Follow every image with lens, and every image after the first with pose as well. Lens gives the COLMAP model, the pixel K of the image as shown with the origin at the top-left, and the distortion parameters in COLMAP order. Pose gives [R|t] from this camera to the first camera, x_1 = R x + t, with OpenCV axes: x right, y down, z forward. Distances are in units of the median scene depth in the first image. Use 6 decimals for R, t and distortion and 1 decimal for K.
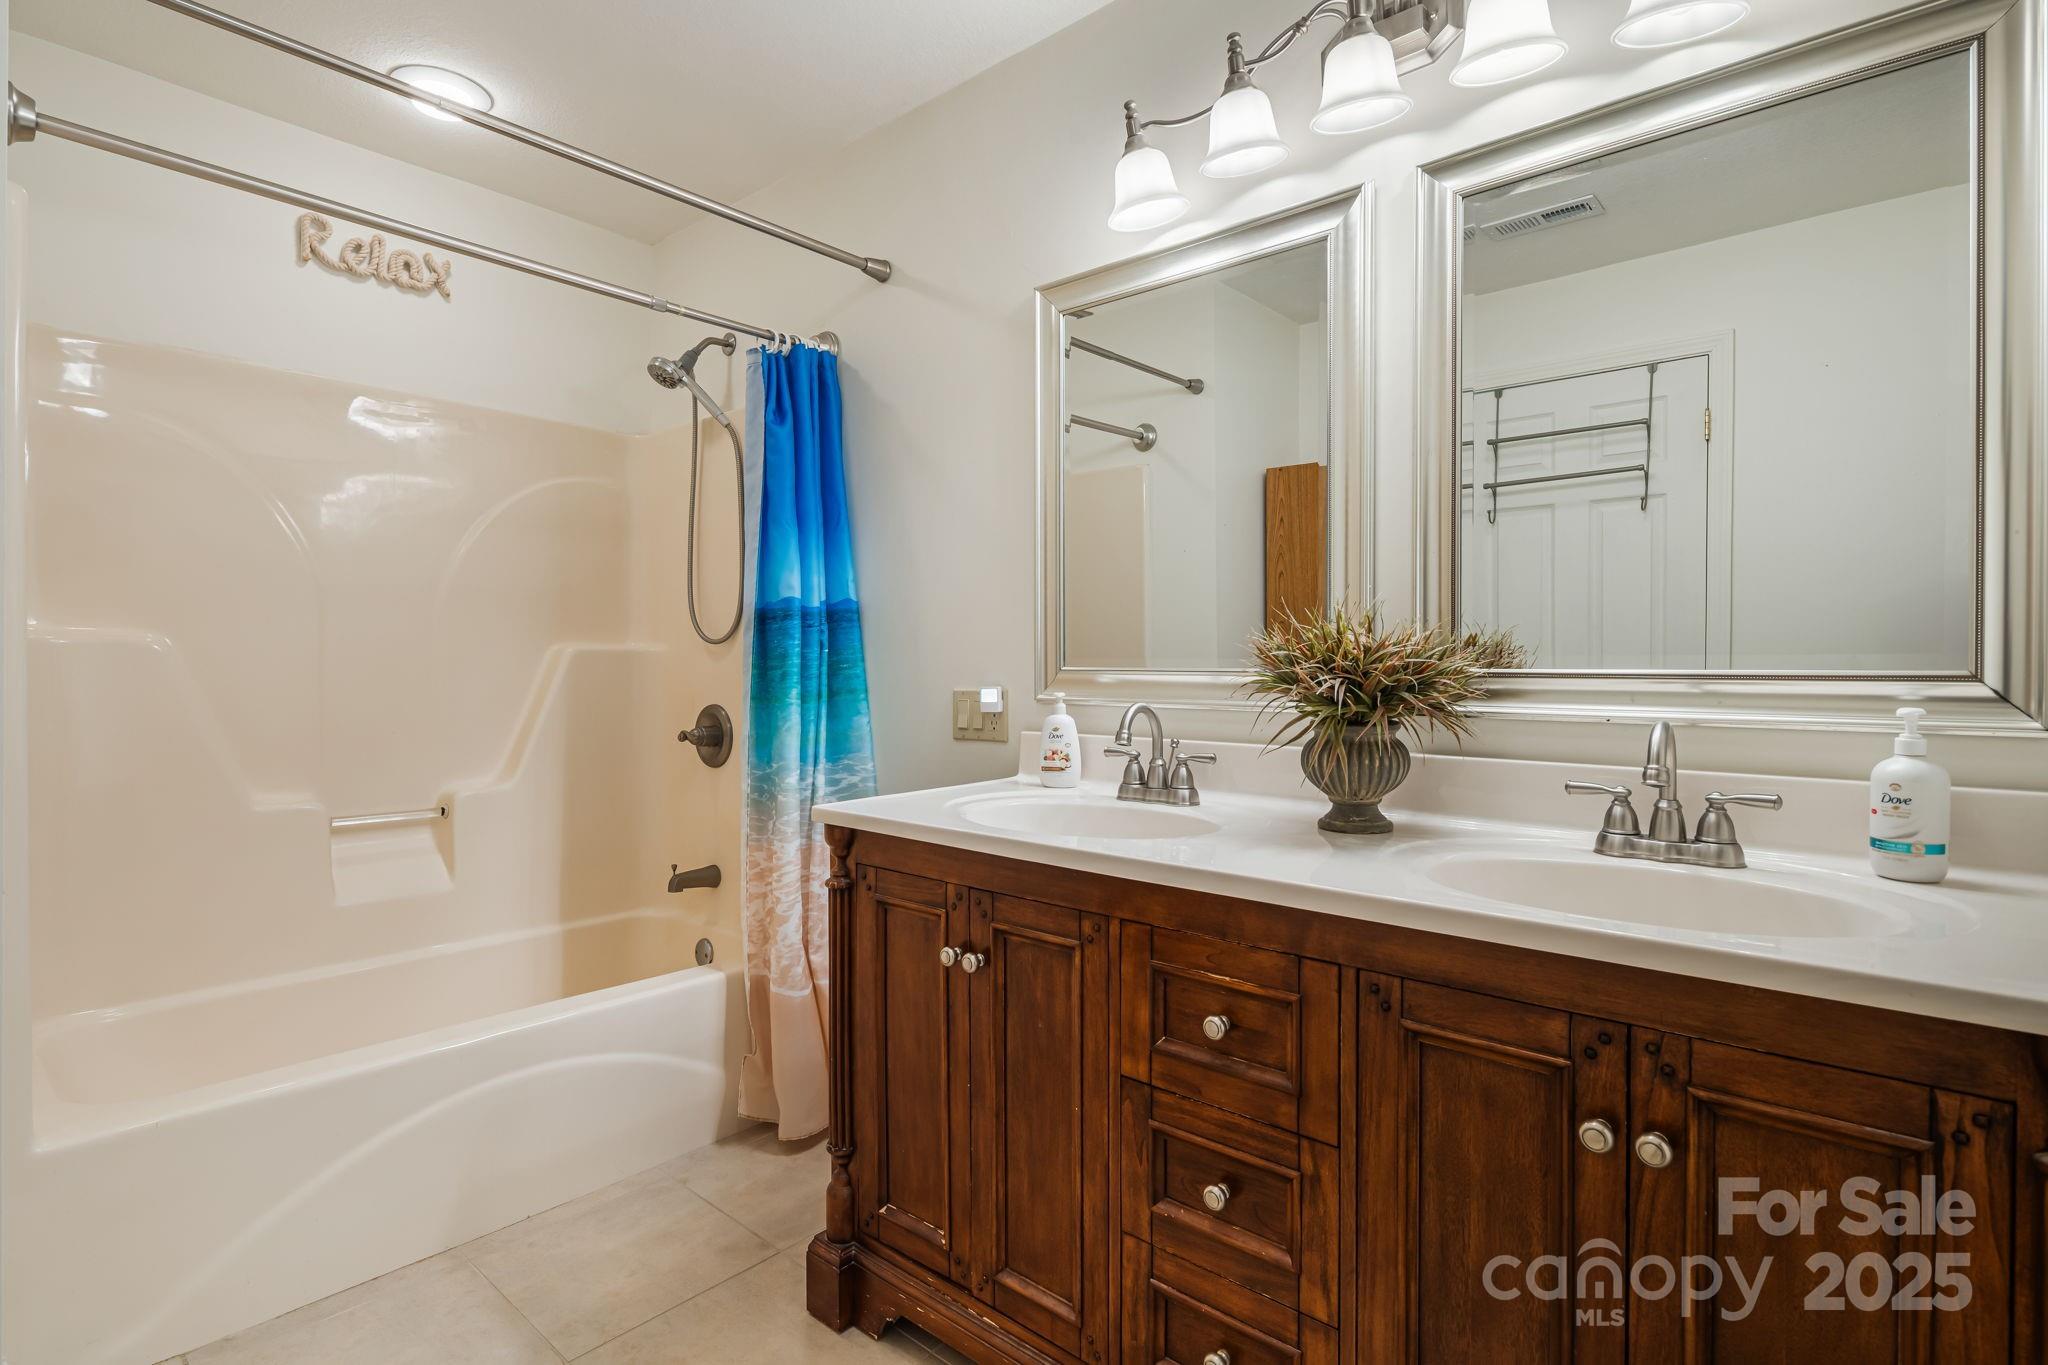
lens RADIAL K [[997.9, 0, 1039.1], [0, 997.9, 677.1], [0, 0, 1]] dist [-0.005207, 0.000802]
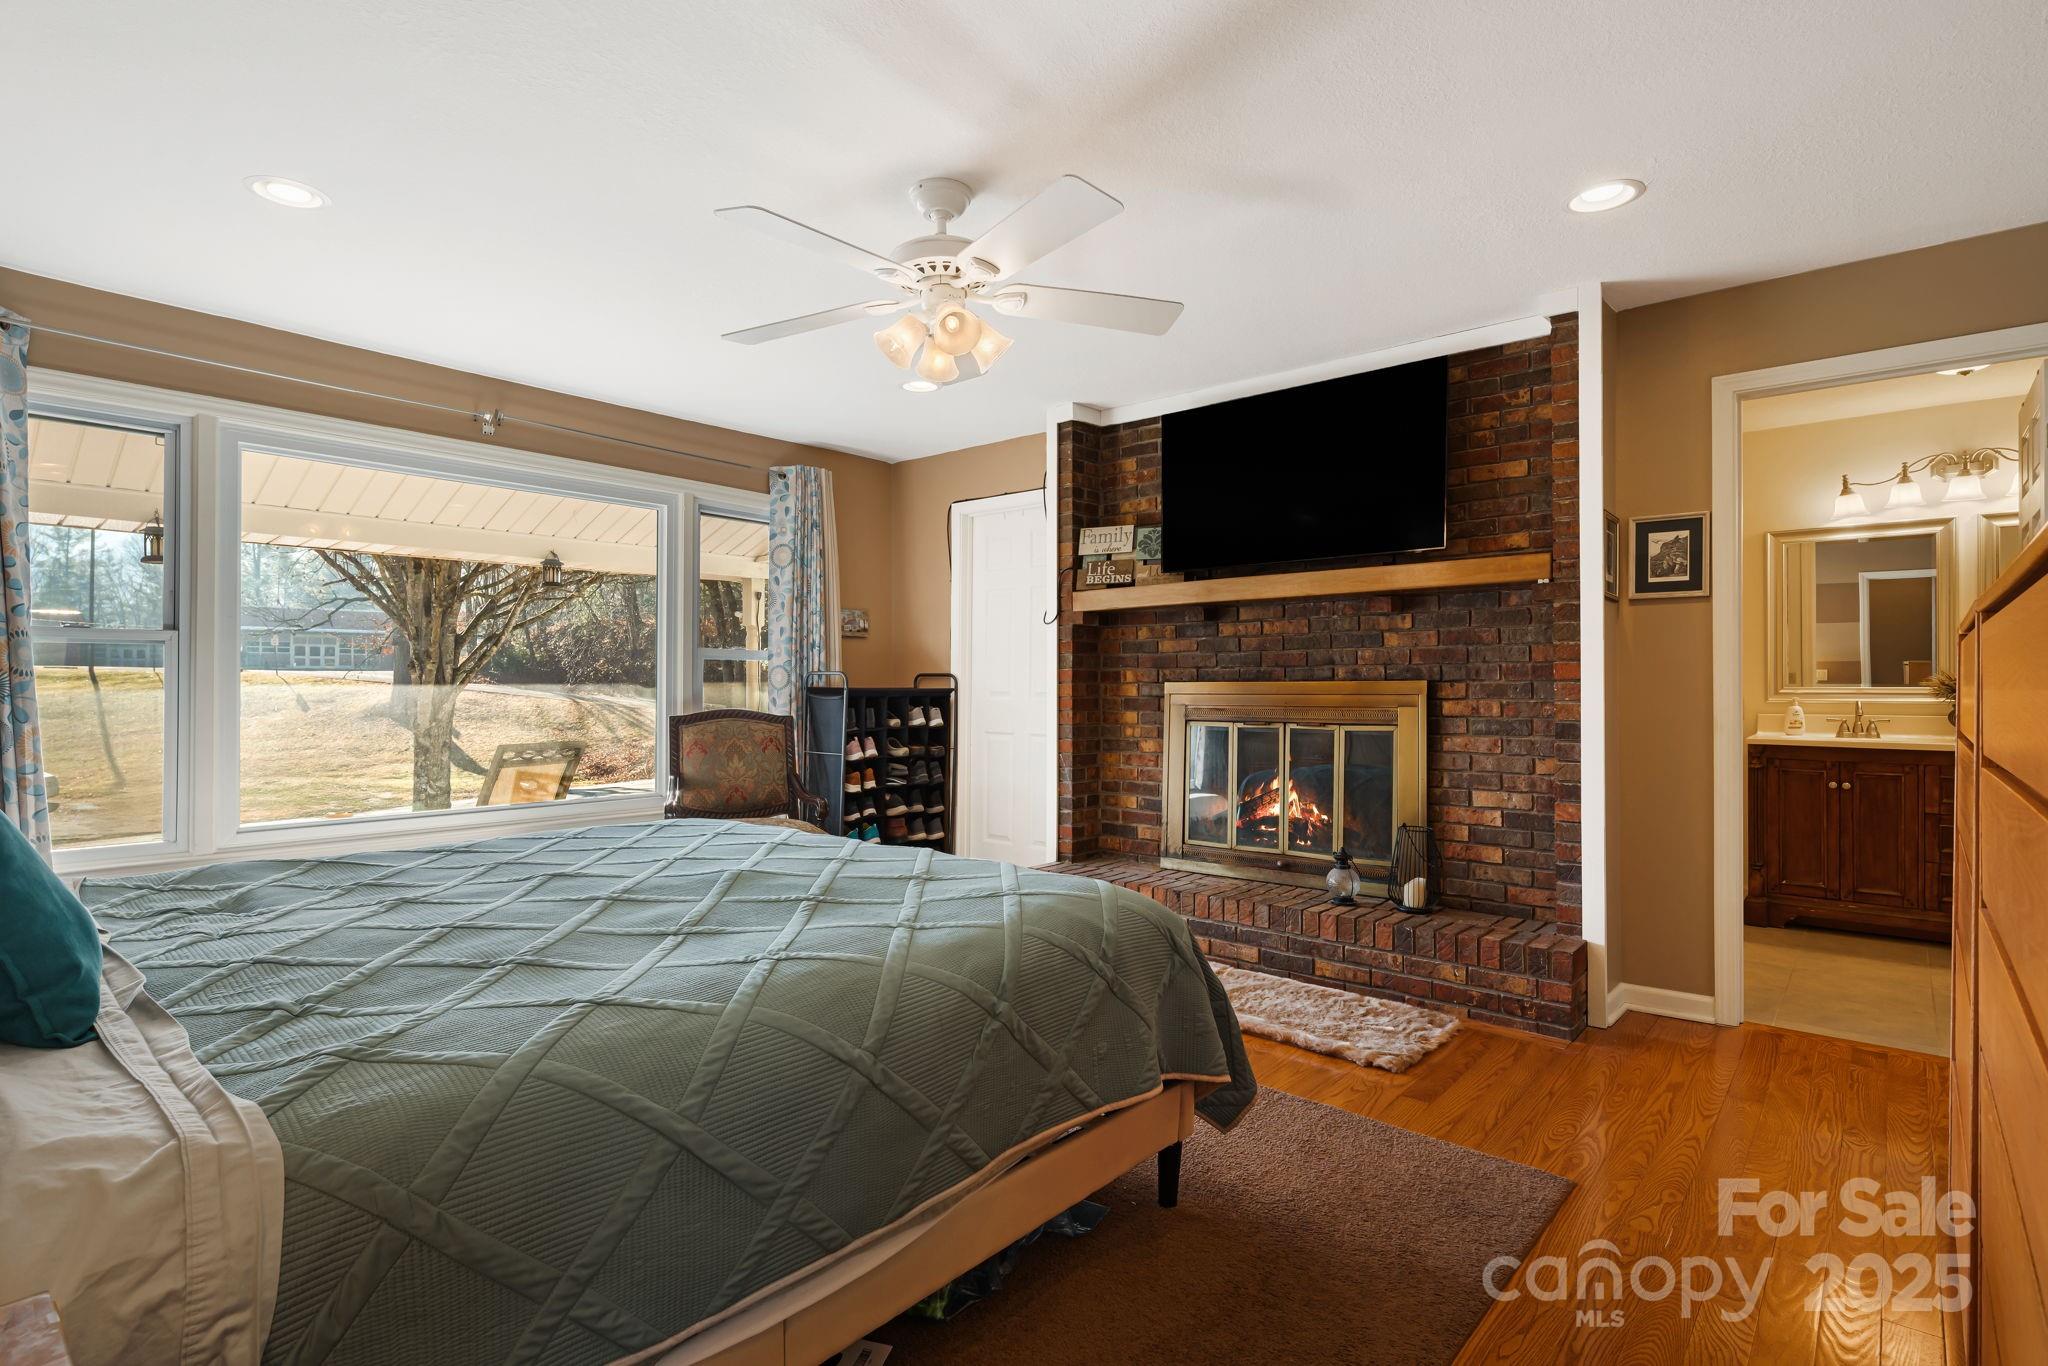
lens RADIAL K [[997.9, 0, 1010.0], [0, 997.9, 685.6], [0, 0, 1]] dist [-0.005207, 0.000802]
pose [[0.999963, -0.004761, -0.007142, -1.922491], [0.004728, 0.999978, -0.004638, -0.011848], [0.007164, 0.004604, 0.999964, -1.517889]]
